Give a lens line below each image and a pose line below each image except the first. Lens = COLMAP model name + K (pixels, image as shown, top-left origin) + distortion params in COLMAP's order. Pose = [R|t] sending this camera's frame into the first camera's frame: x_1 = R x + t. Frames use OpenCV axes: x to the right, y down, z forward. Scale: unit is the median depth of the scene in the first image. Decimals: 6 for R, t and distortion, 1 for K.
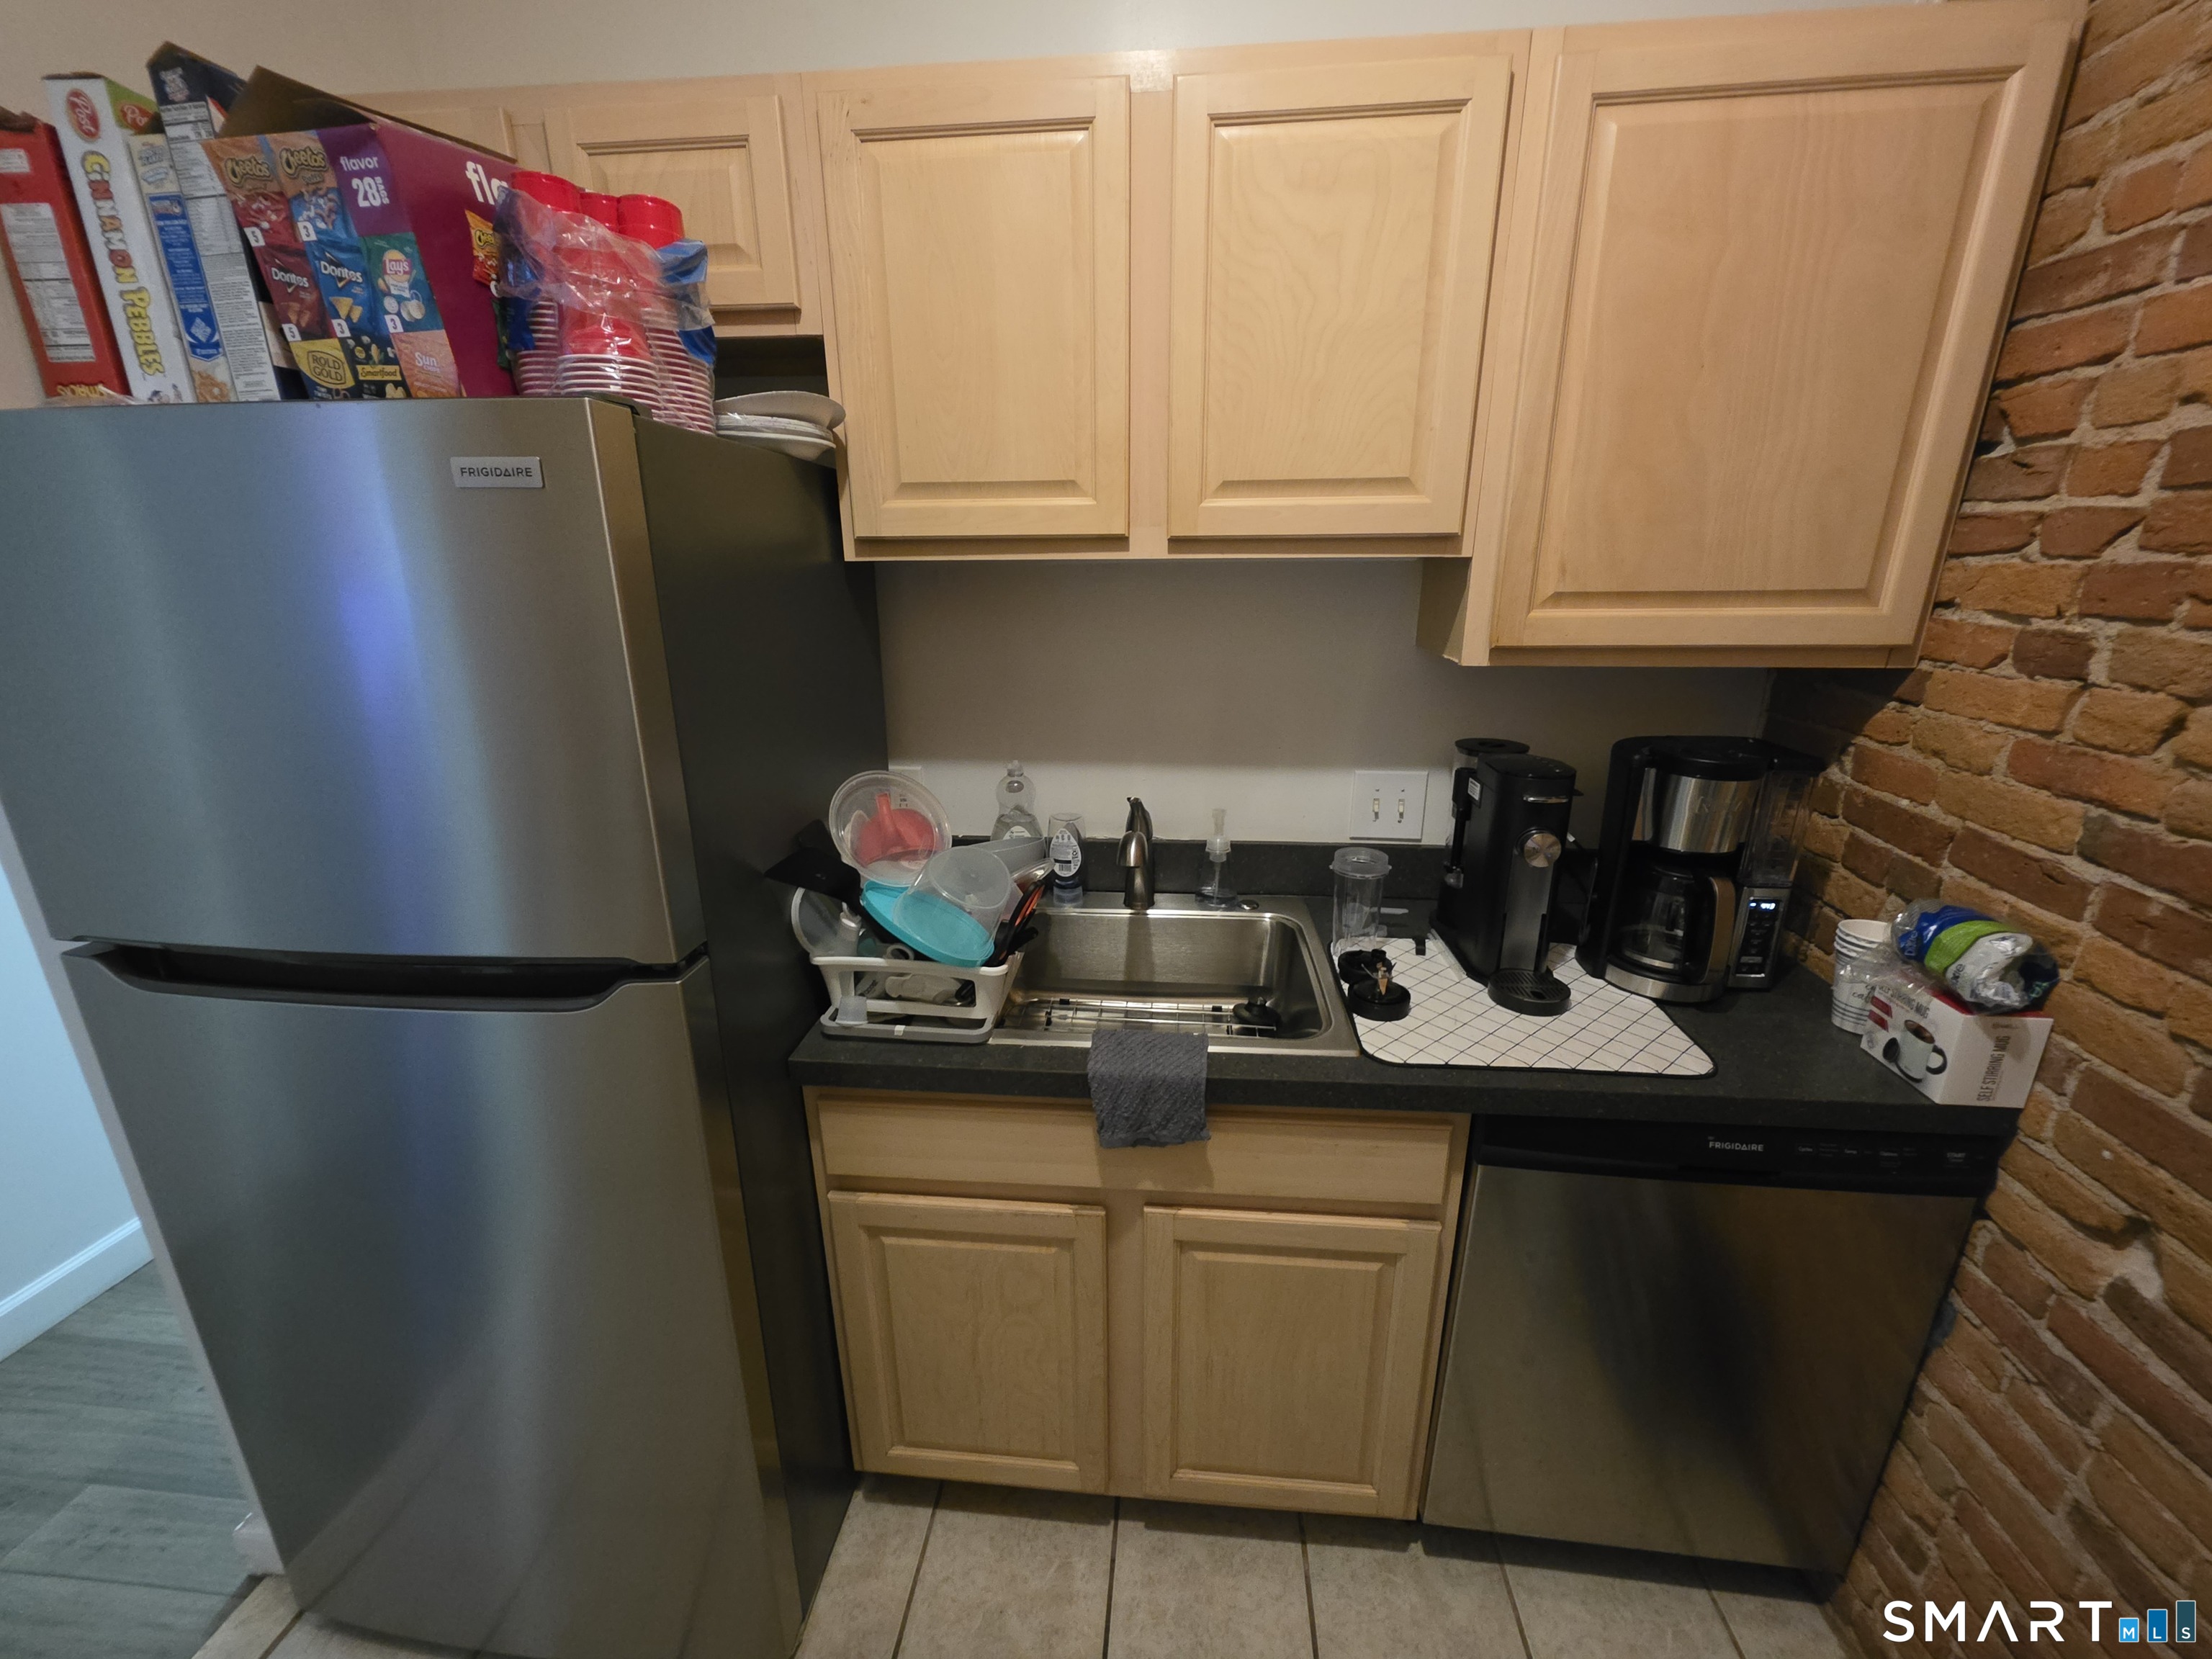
lens RADIAL K [[892.7, 0, 1097.4], [0, 892.7, 829.7], [0, 0, 1]] dist [-0.001903, 0.000842]
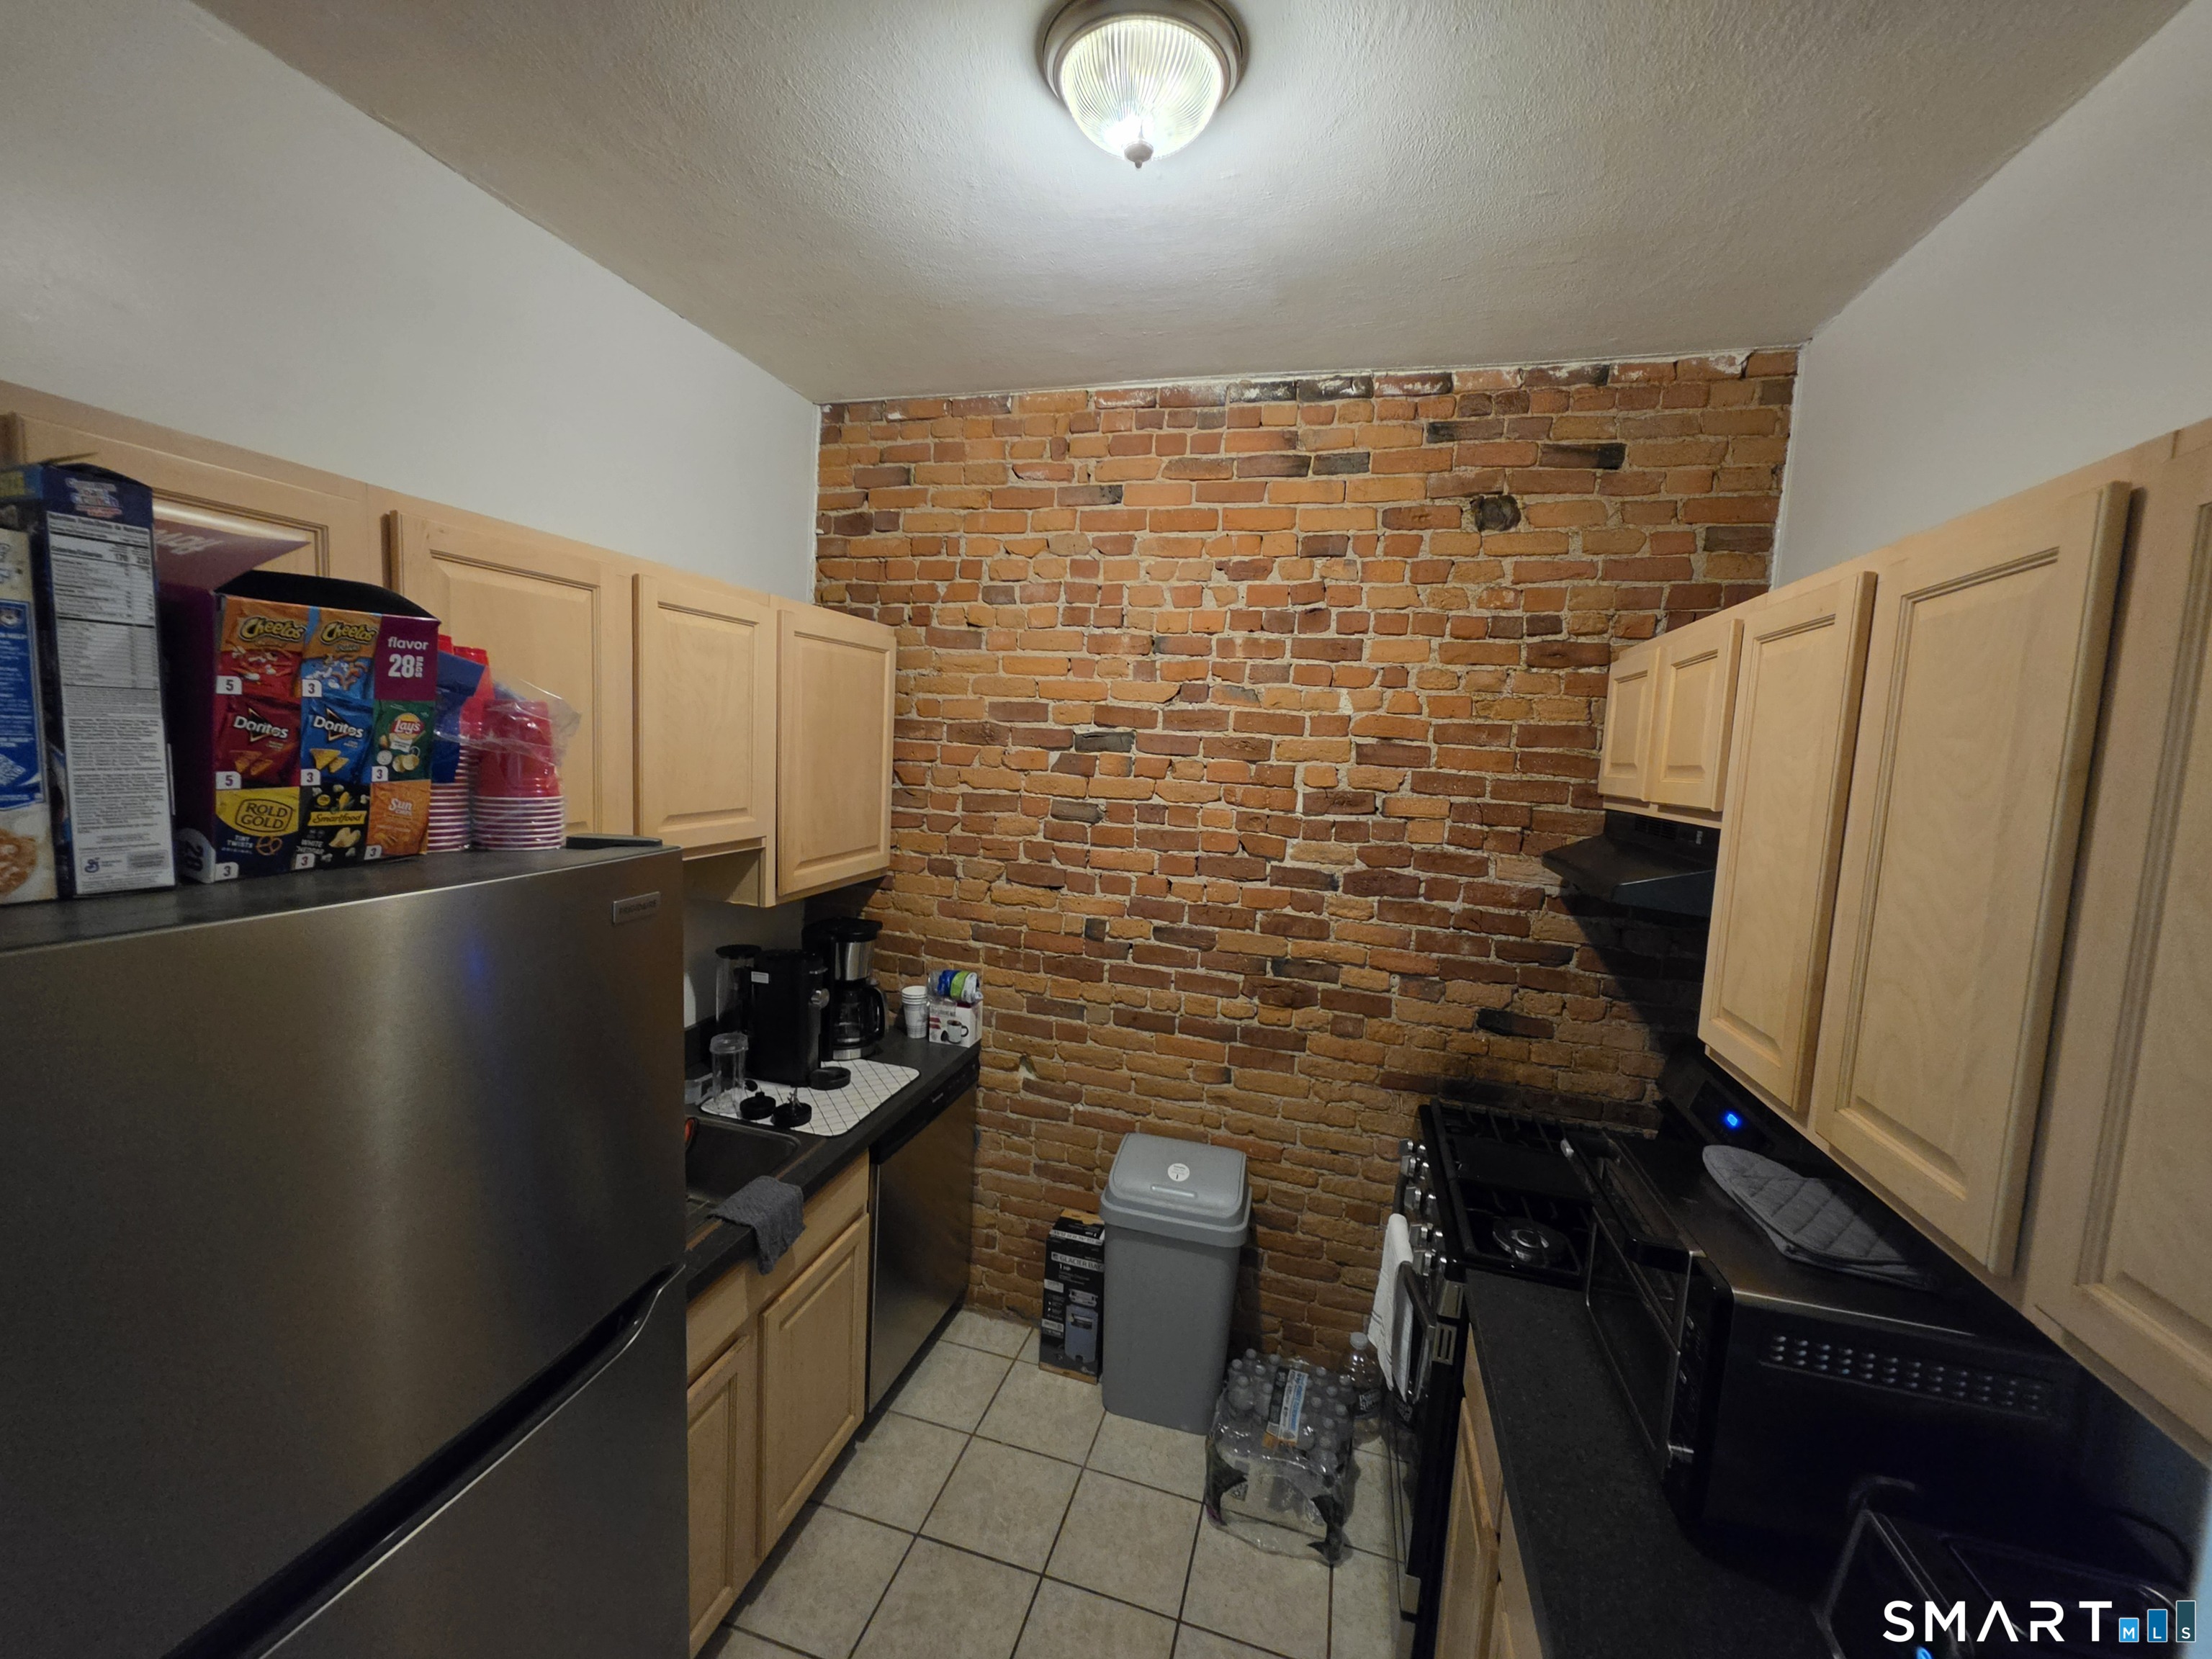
lens RADIAL K [[892.7, 0, 1083.3], [0, 892.7, 836.6], [0, 0, 1]] dist [-0.001903, 0.000842]
pose [[0.182900, -0.094390, 0.978590, -1.517629], [0.243434, 0.968732, 0.047940, -0.334703], [-0.952516, 0.229454, 0.200159, 0.070231]]
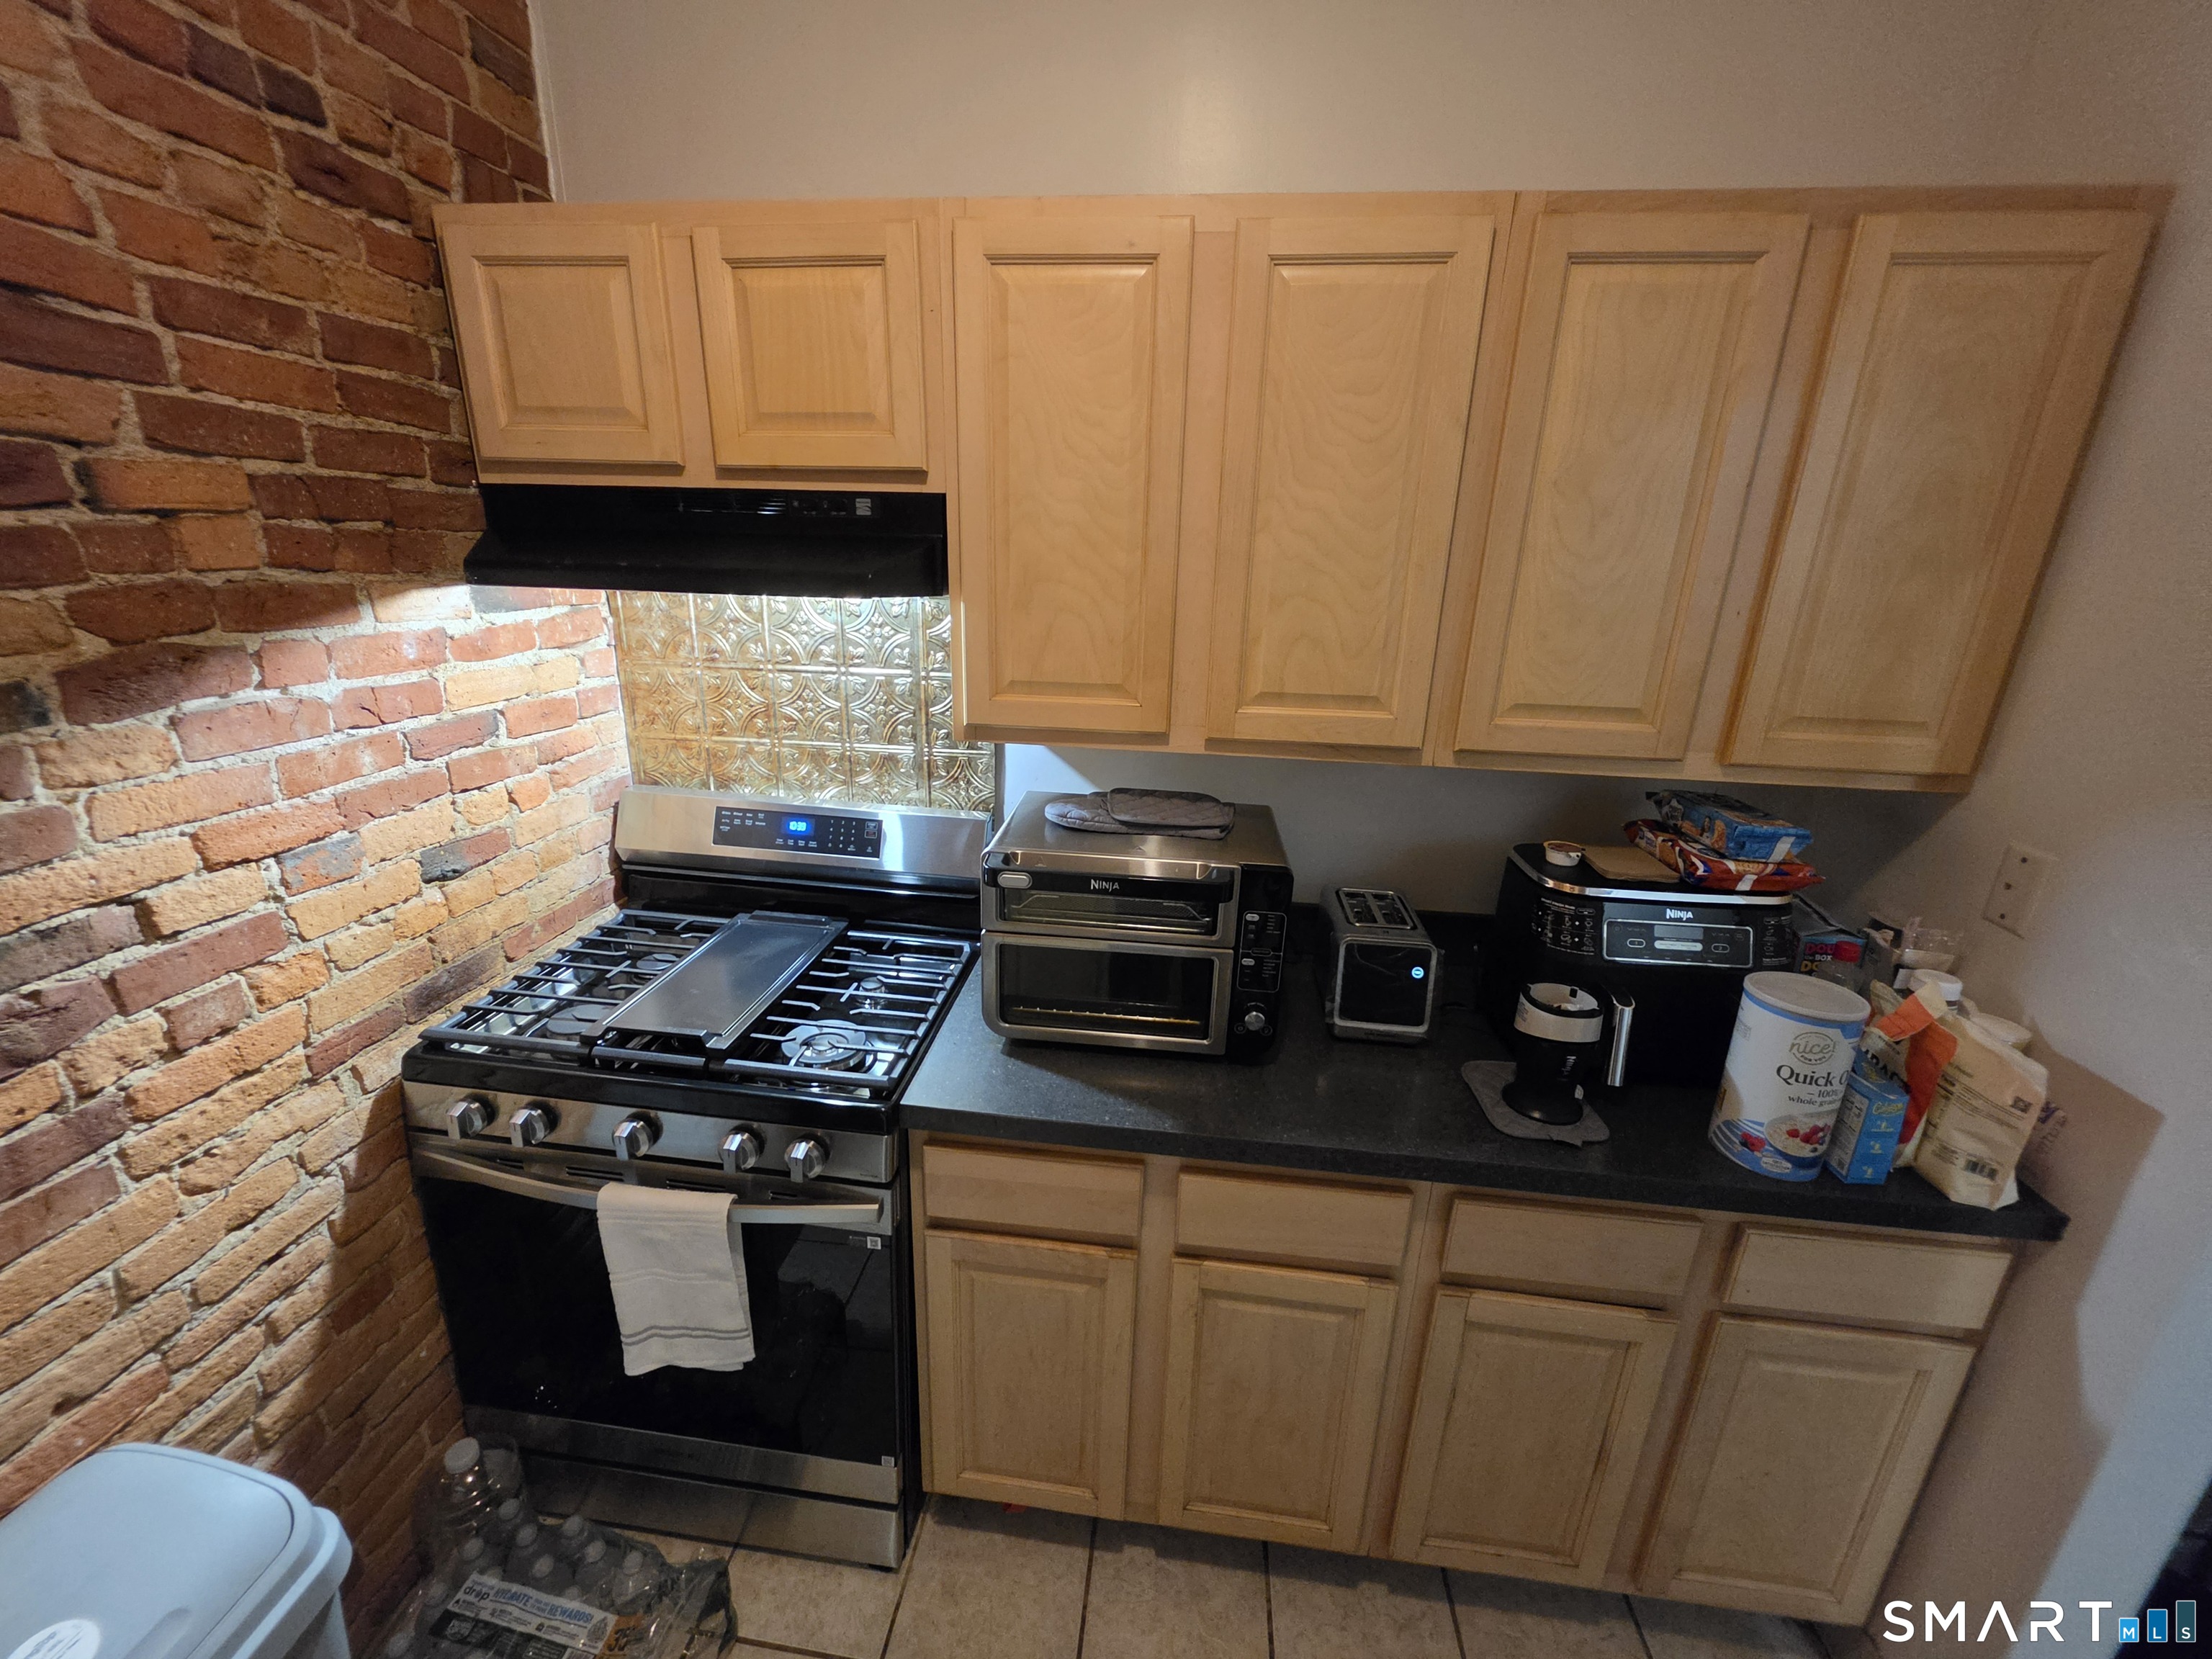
lens RADIAL K [[892.7, 0, 1086.8], [0, 892.7, 831.2], [0, 0, 1]] dist [-0.001903, 0.000842]
pose [[-0.999443, -0.033358, -0.000124, -0.086350], [-0.027336, 0.816882, 0.576156, -0.376751], [-0.019118, 0.575839, -0.817340, 0.737400]]
